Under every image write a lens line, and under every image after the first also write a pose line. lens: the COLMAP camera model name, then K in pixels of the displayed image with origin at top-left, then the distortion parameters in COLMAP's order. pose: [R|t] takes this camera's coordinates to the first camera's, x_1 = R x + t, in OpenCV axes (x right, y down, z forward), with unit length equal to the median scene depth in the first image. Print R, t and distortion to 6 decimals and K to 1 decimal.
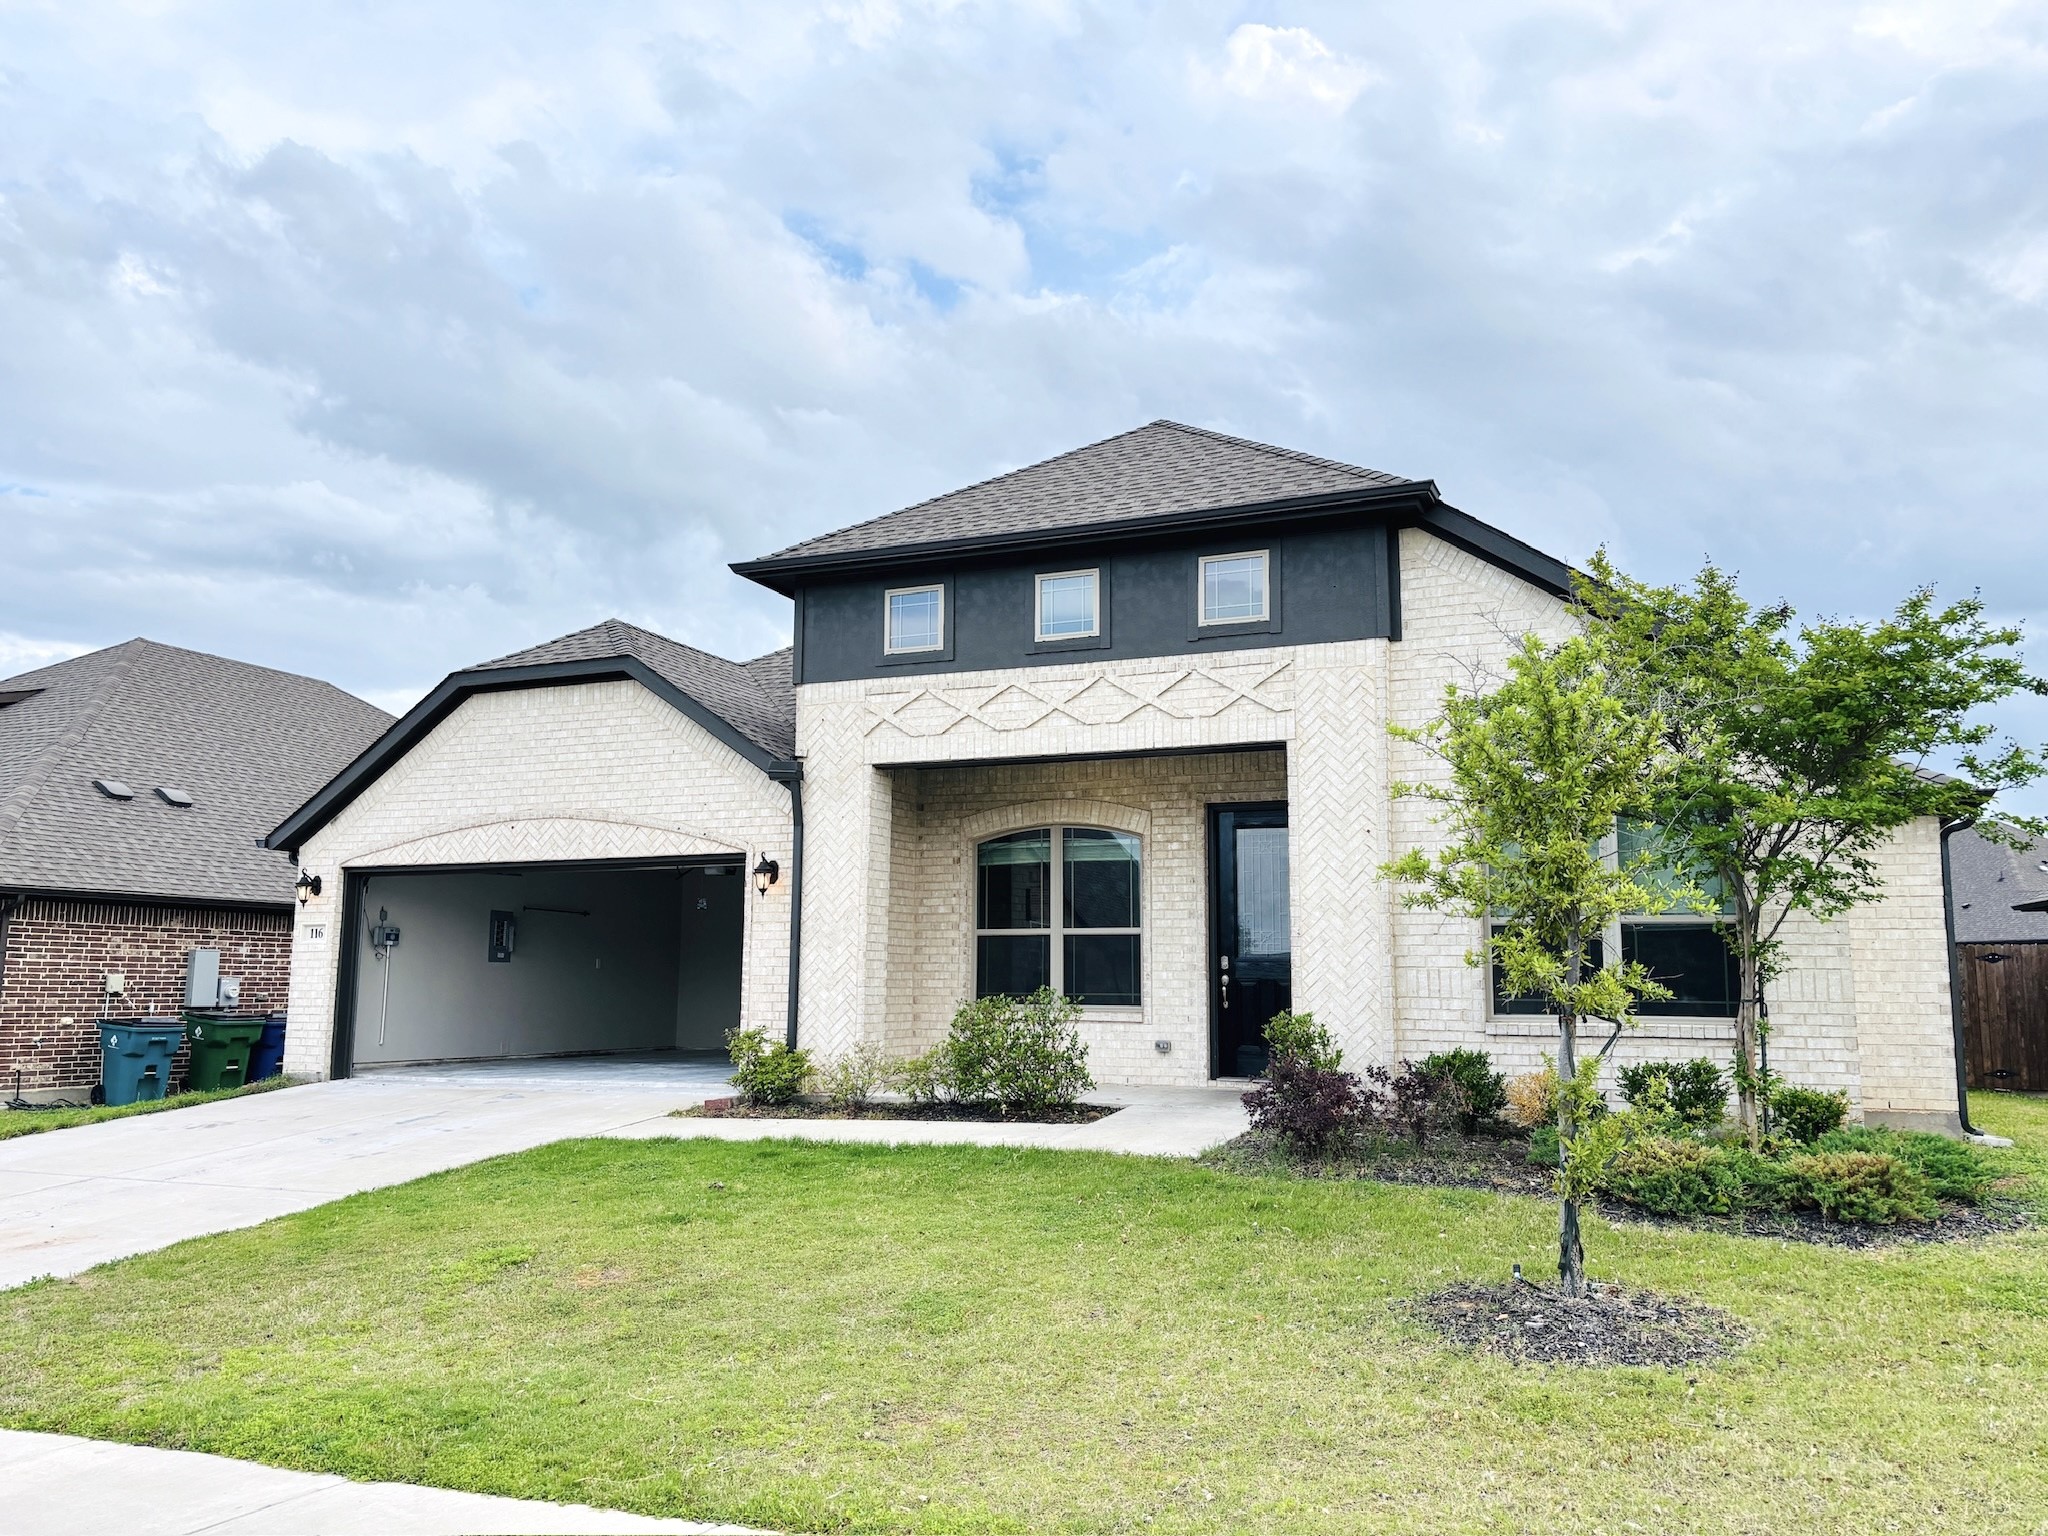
lens RADIAL K [[1579.9, 0, 1024.6], [0, 1579.9, 768.3], [0, 0, 1]] dist [0.046774, -0.005552]
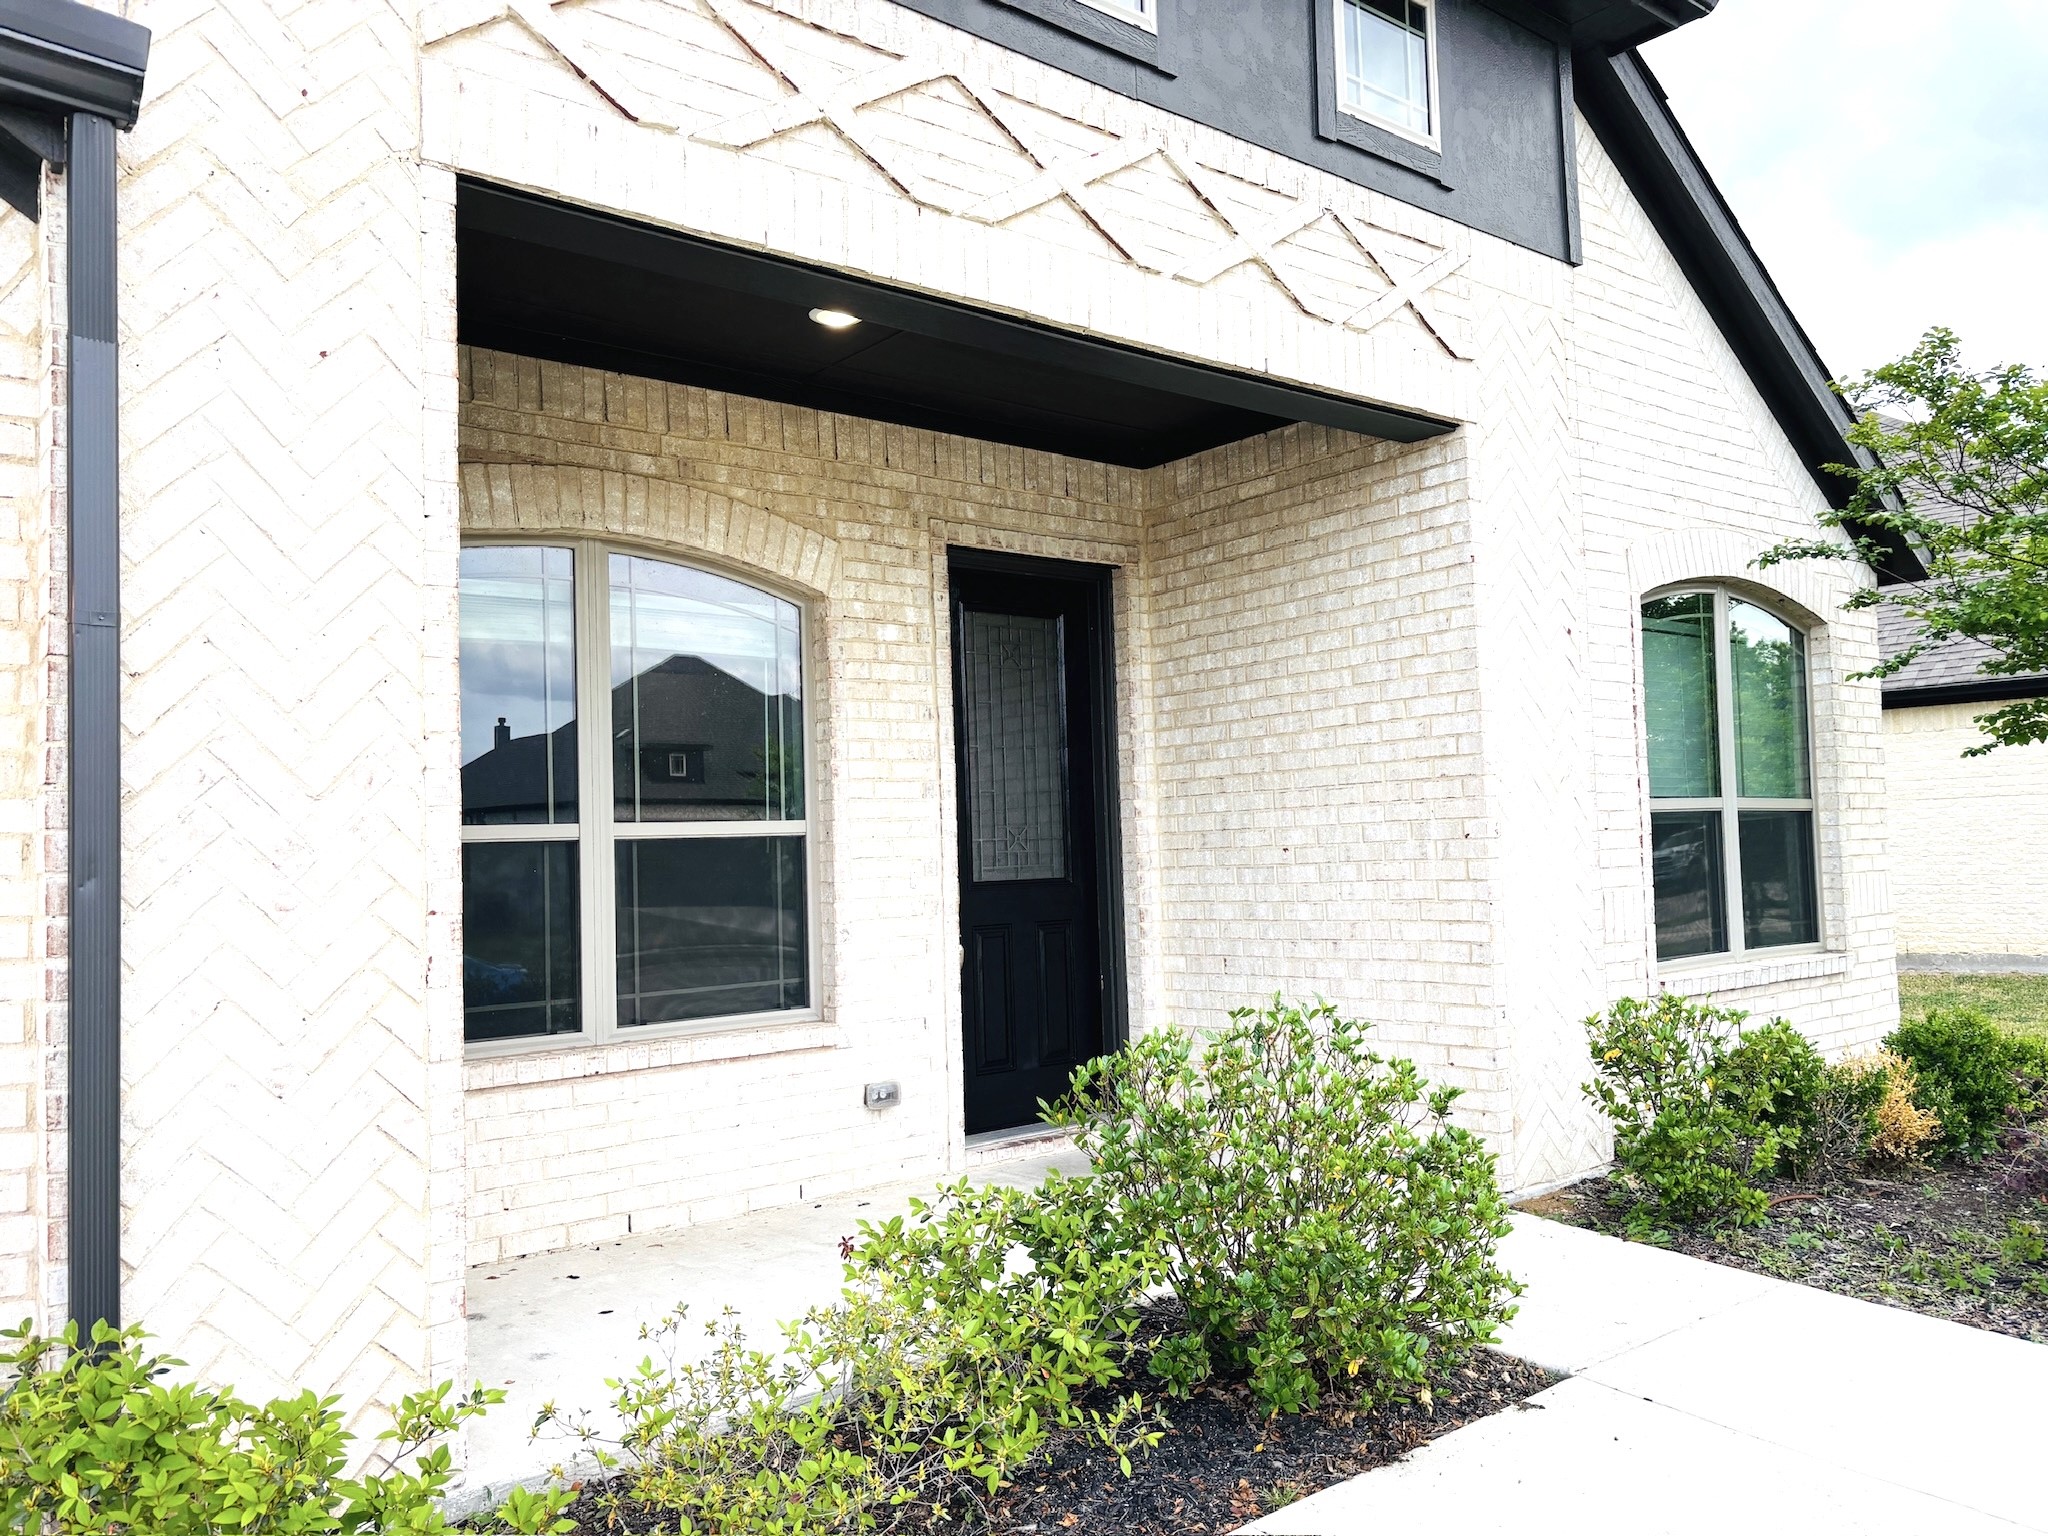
lens RADIAL K [[1579.9, 0, 1024.7], [0, 1579.9, 773.7], [0, 0, 1]] dist [0.046774, -0.005552]
pose [[0.473999, 0.028404, 0.880067, -0.253023], [-0.095235, 0.995270, 0.019171, 0.072669], [-0.875360, -0.092900, 0.474462, 0.731813]]
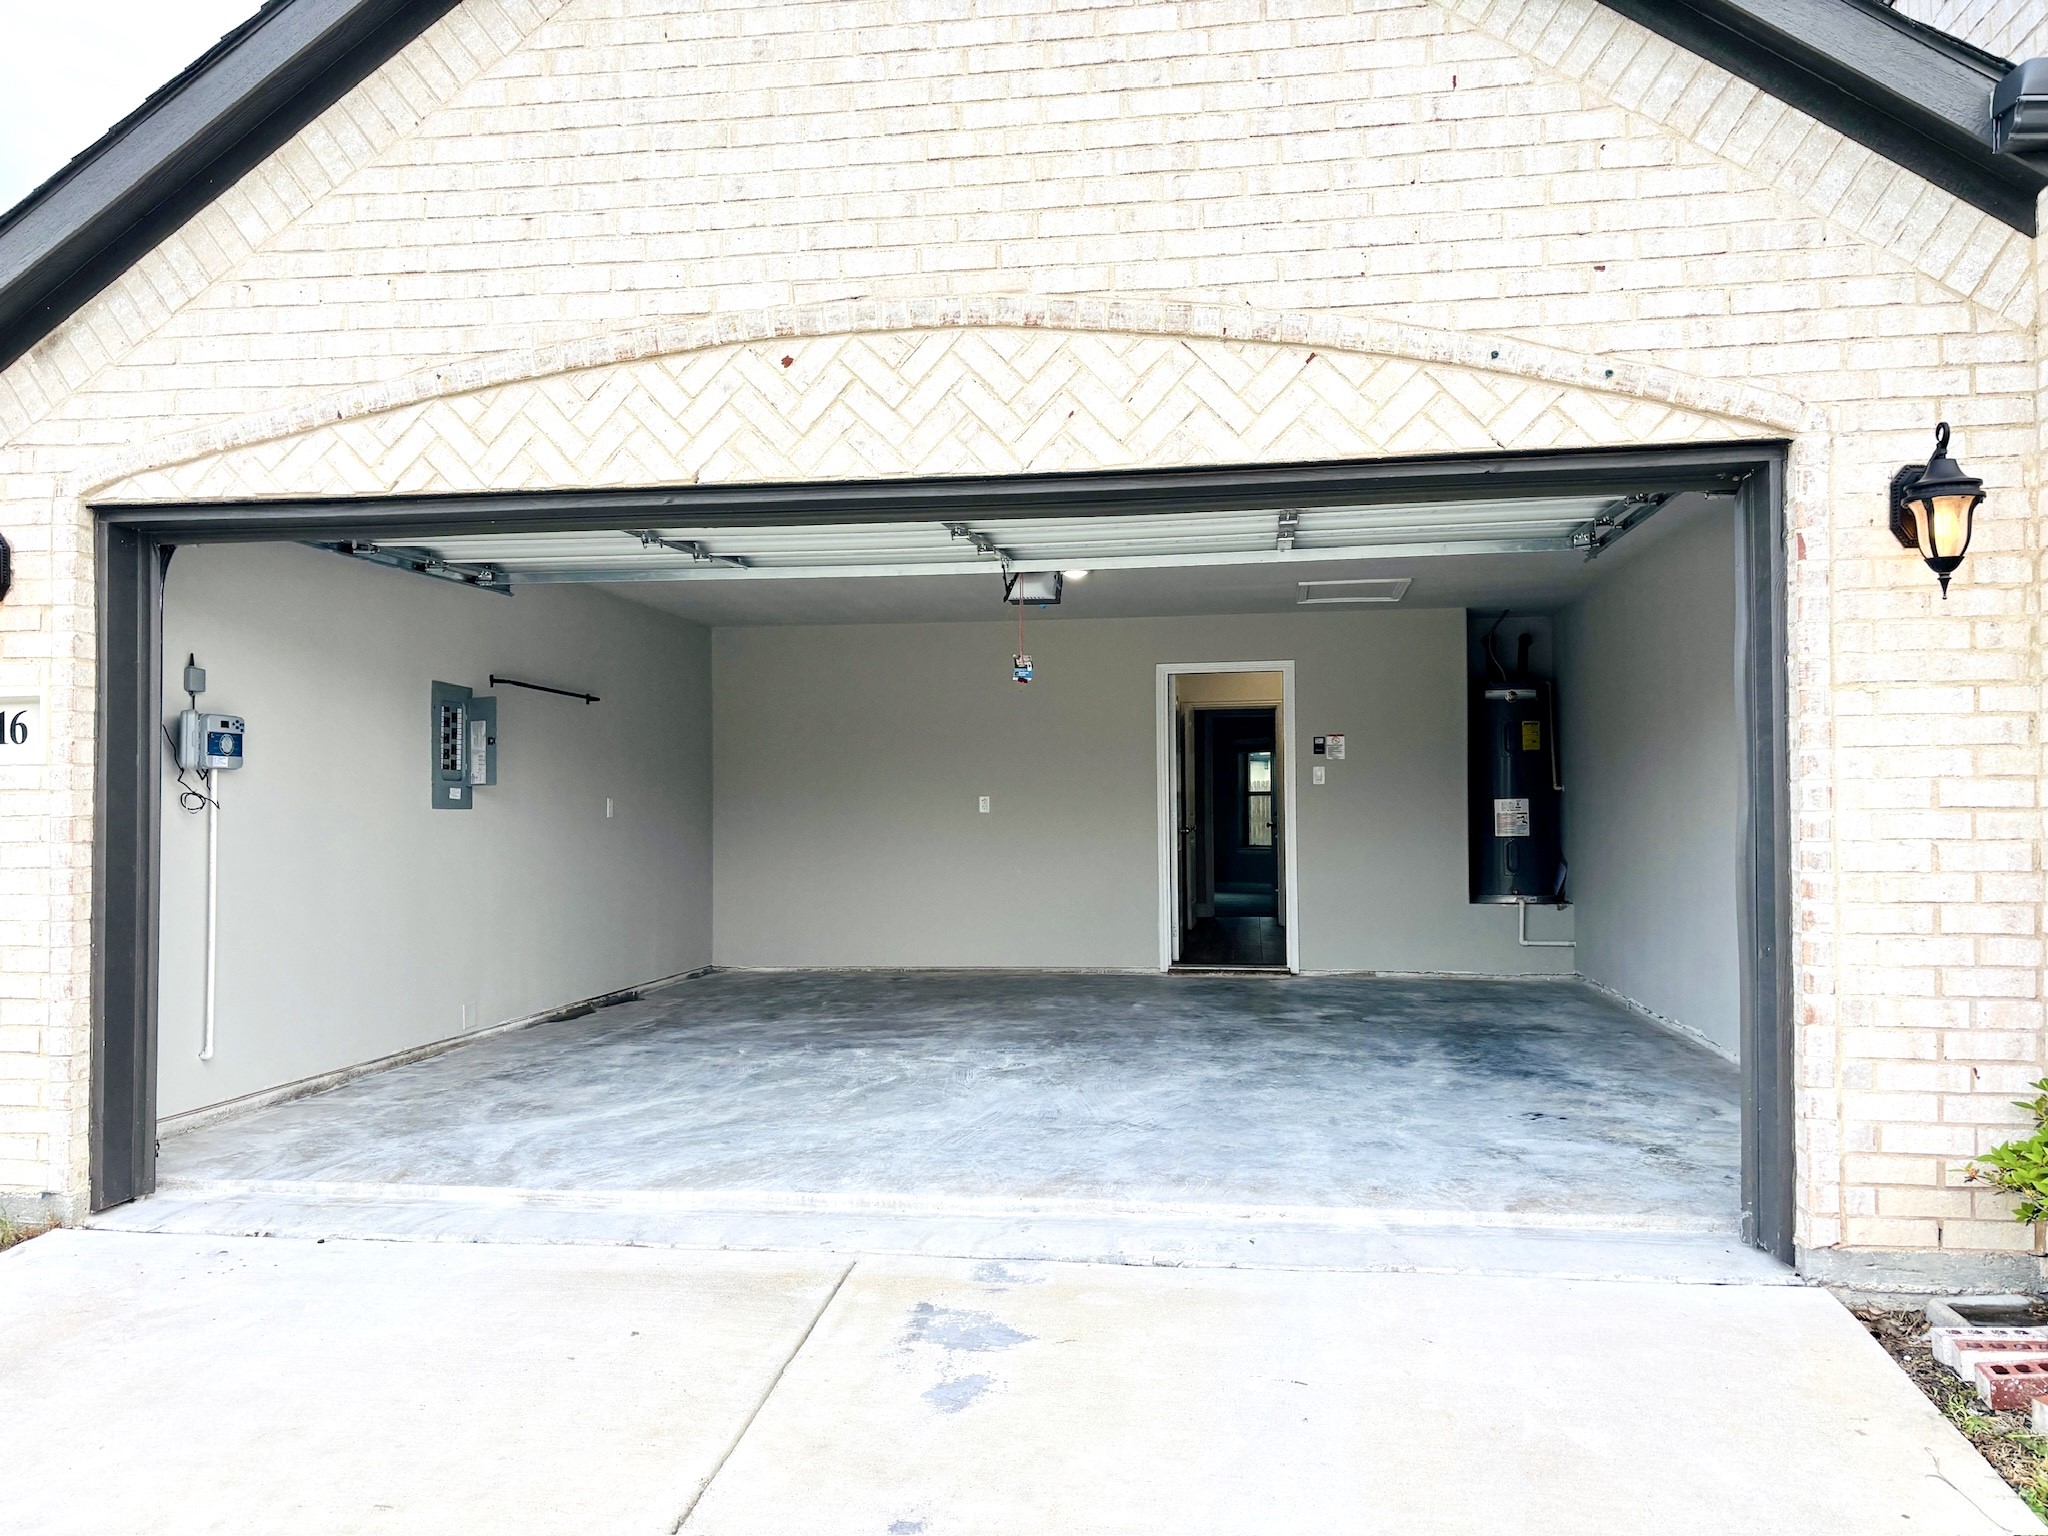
lens RADIAL K [[1579.9, 0, 1024.9], [0, 1579.9, 774.4], [0, 0, 1]] dist [0.046774, -0.005552]
pose [[0.970231, -0.004088, 0.242147, -0.359671], [-0.023740, 0.993437, 0.111890, 0.080502], [-0.241015, -0.114307, 0.963766, 0.720545]]
